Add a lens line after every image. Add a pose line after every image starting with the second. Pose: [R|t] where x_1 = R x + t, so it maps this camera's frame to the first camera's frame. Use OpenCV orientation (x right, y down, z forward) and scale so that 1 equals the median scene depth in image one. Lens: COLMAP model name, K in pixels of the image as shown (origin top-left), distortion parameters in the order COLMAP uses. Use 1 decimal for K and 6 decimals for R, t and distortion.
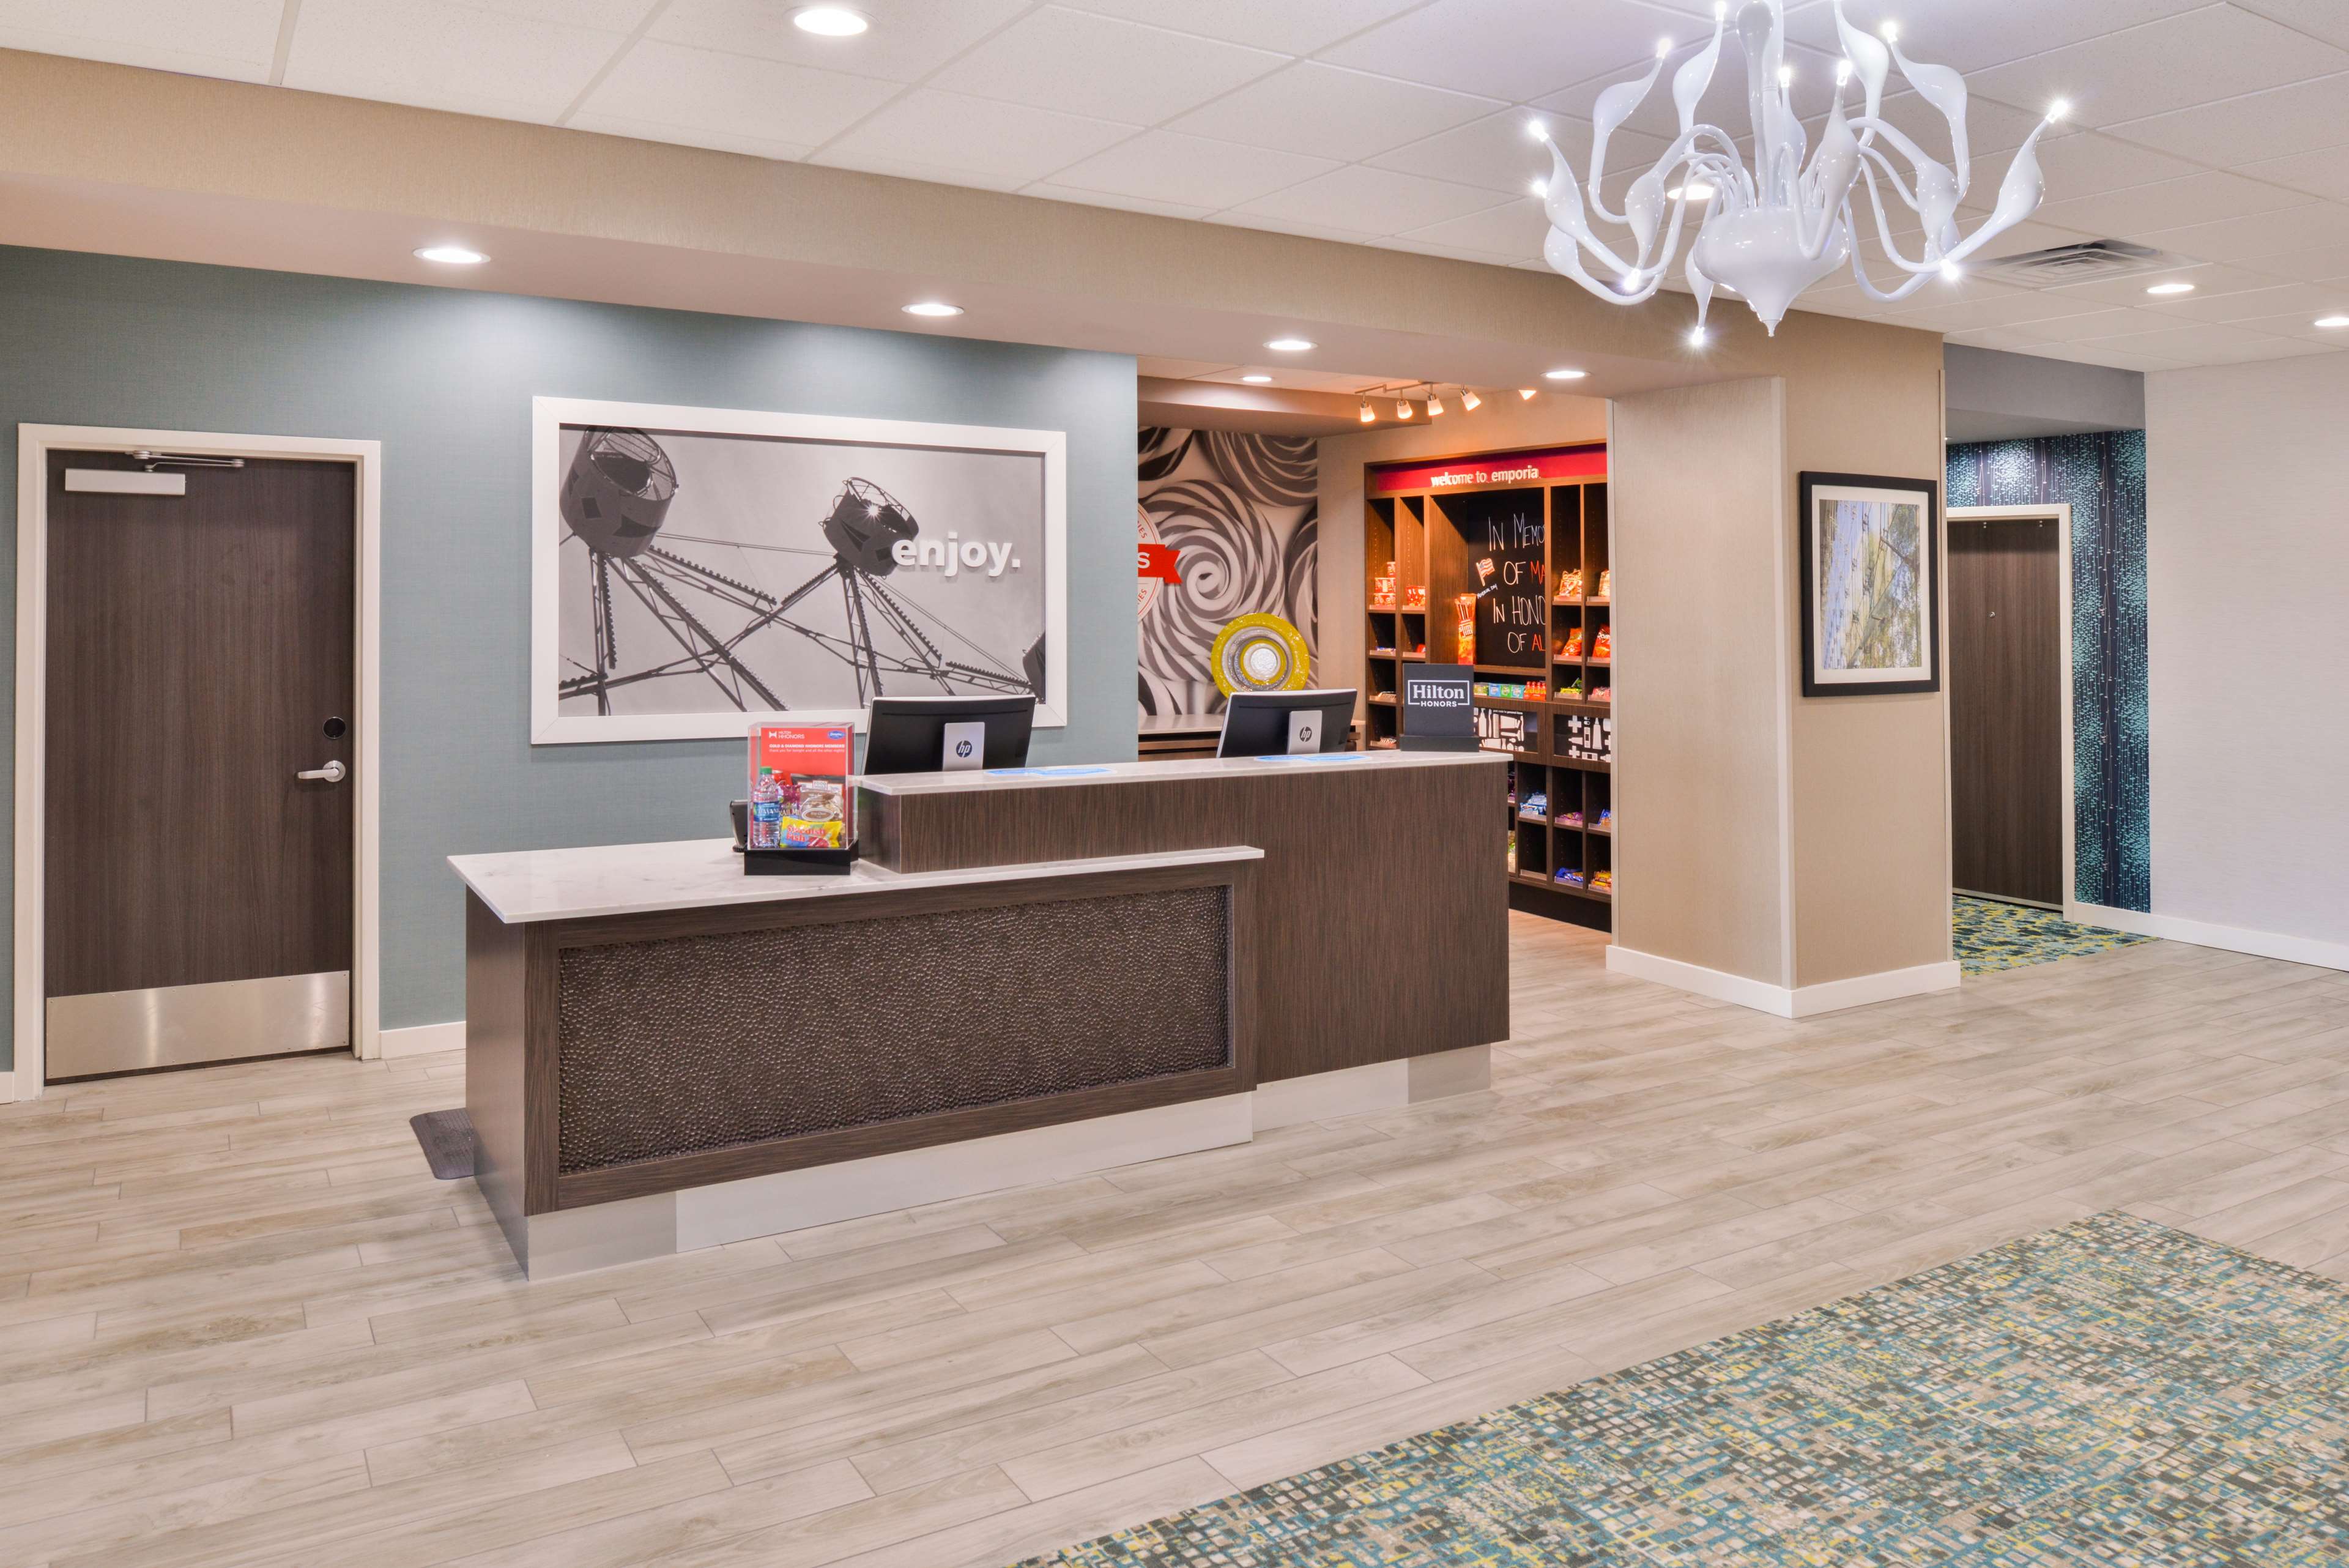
lens RADIAL K [[1612.8, 0, 1188.1], [0, 1612.8, 557.8], [0, 0, 1]] dist [-0.008536, -0.007510]
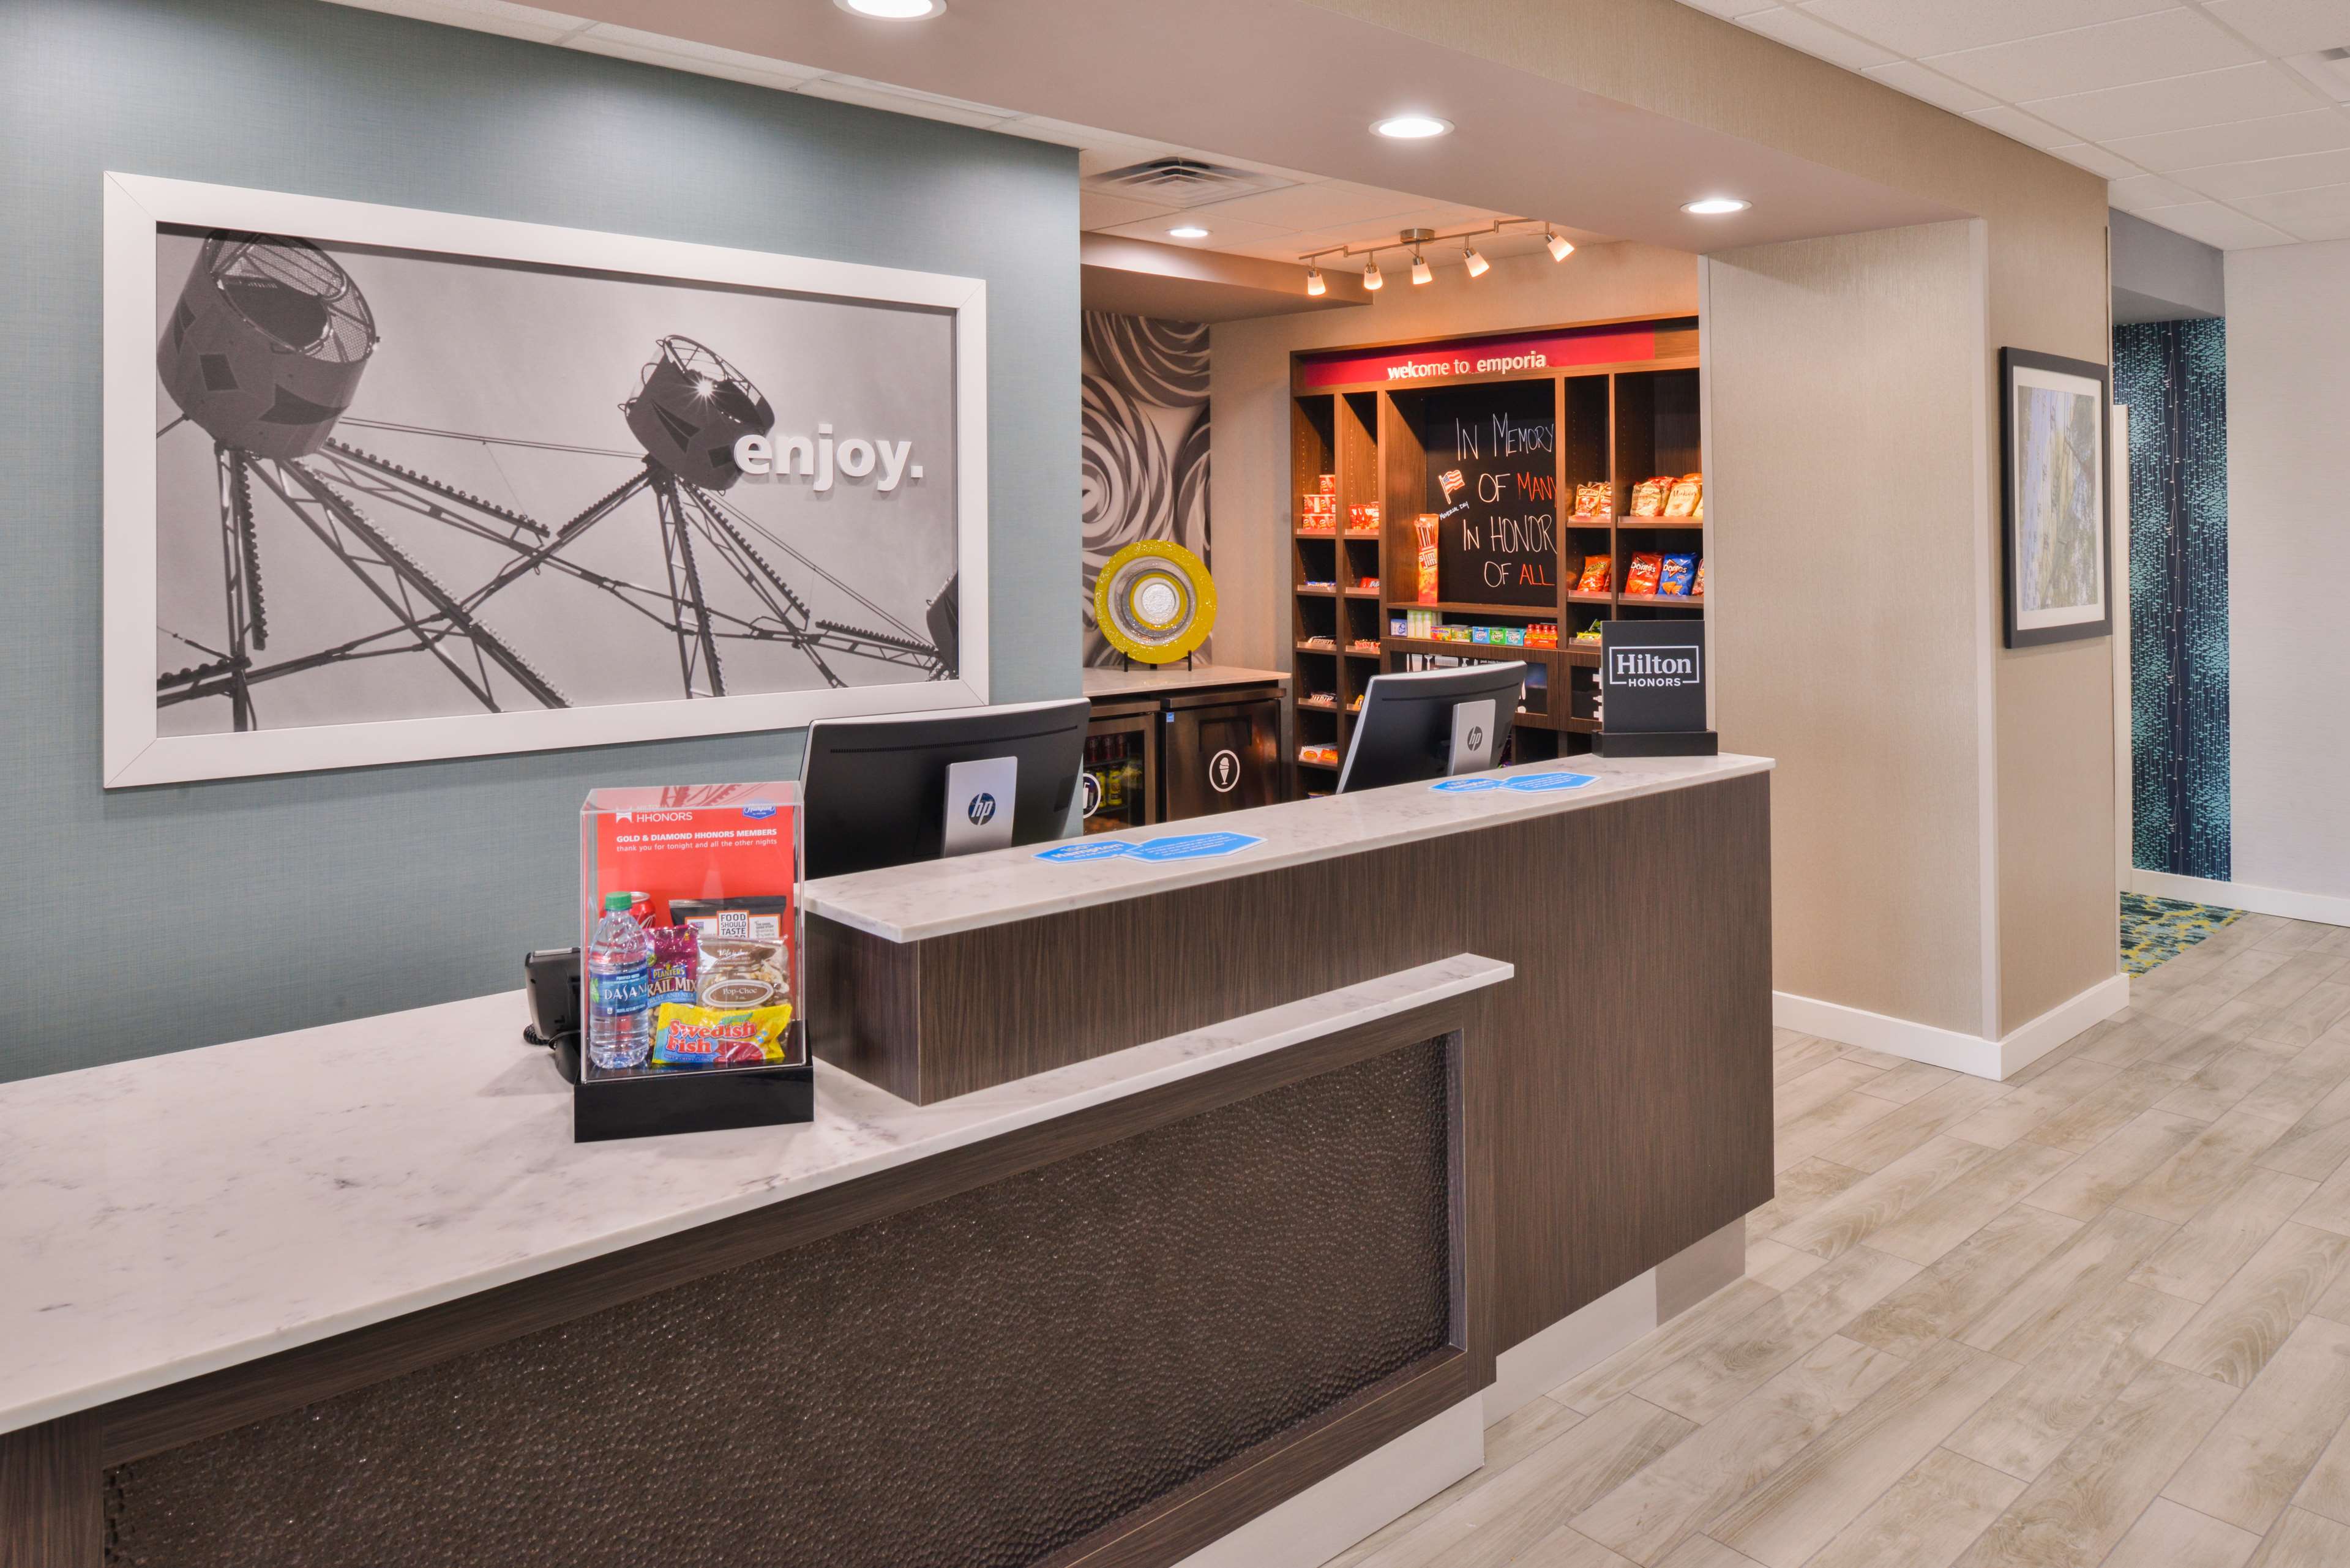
lens RADIAL K [[1565.5, 0, 1197.2], [0, 1565.5, 492.9], [0, 0, 1]] dist [-0.009712, -0.005914]
pose [[0.981140, -0.002817, 0.193277, -0.121883], [0.001373, 0.999970, 0.007606, 0.007744], [-0.193292, -0.007197, 0.981115, 0.348596]]
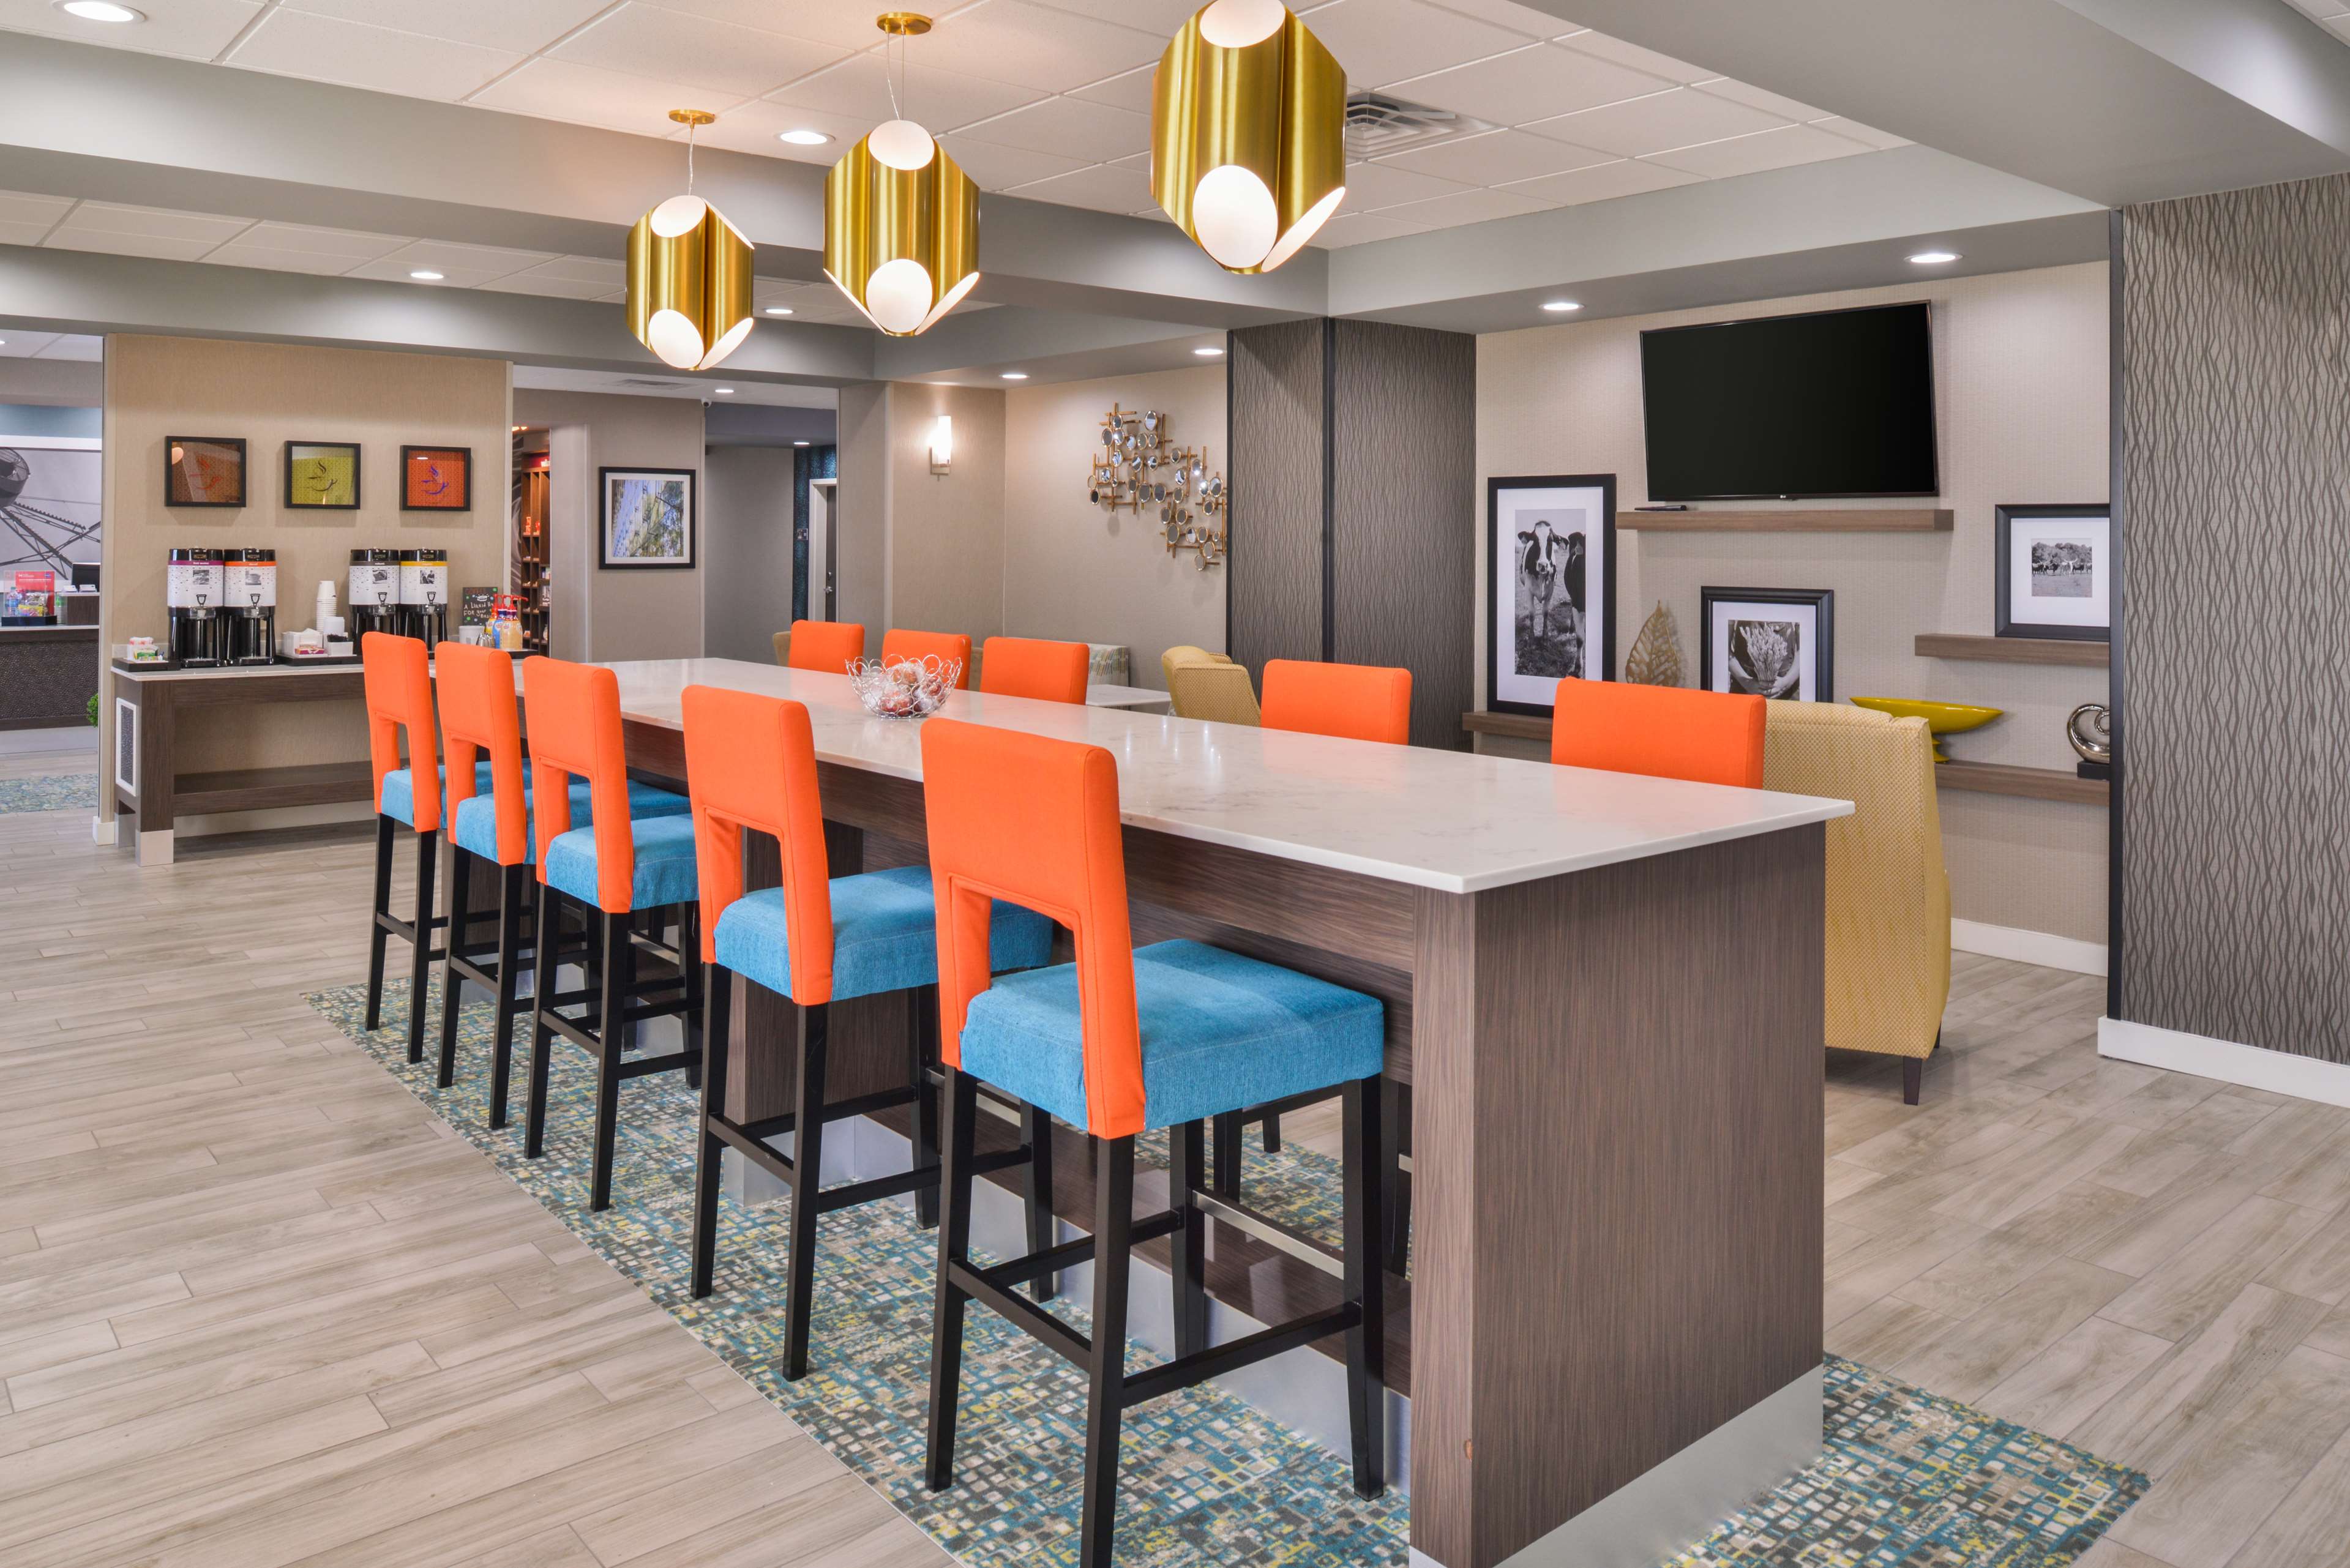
lens RADIAL K [[1632.6, 0, 1237.2], [0, 1632.6, 493.7], [0, 0, 1]] dist [-0.011298, -0.003301]
pose [[0.984135, -0.001154, 0.177415, 0.812875], [0.002342, 0.999976, -0.006487, -0.000504], [-0.177403, 0.006800, 0.984115, -1.295836]]
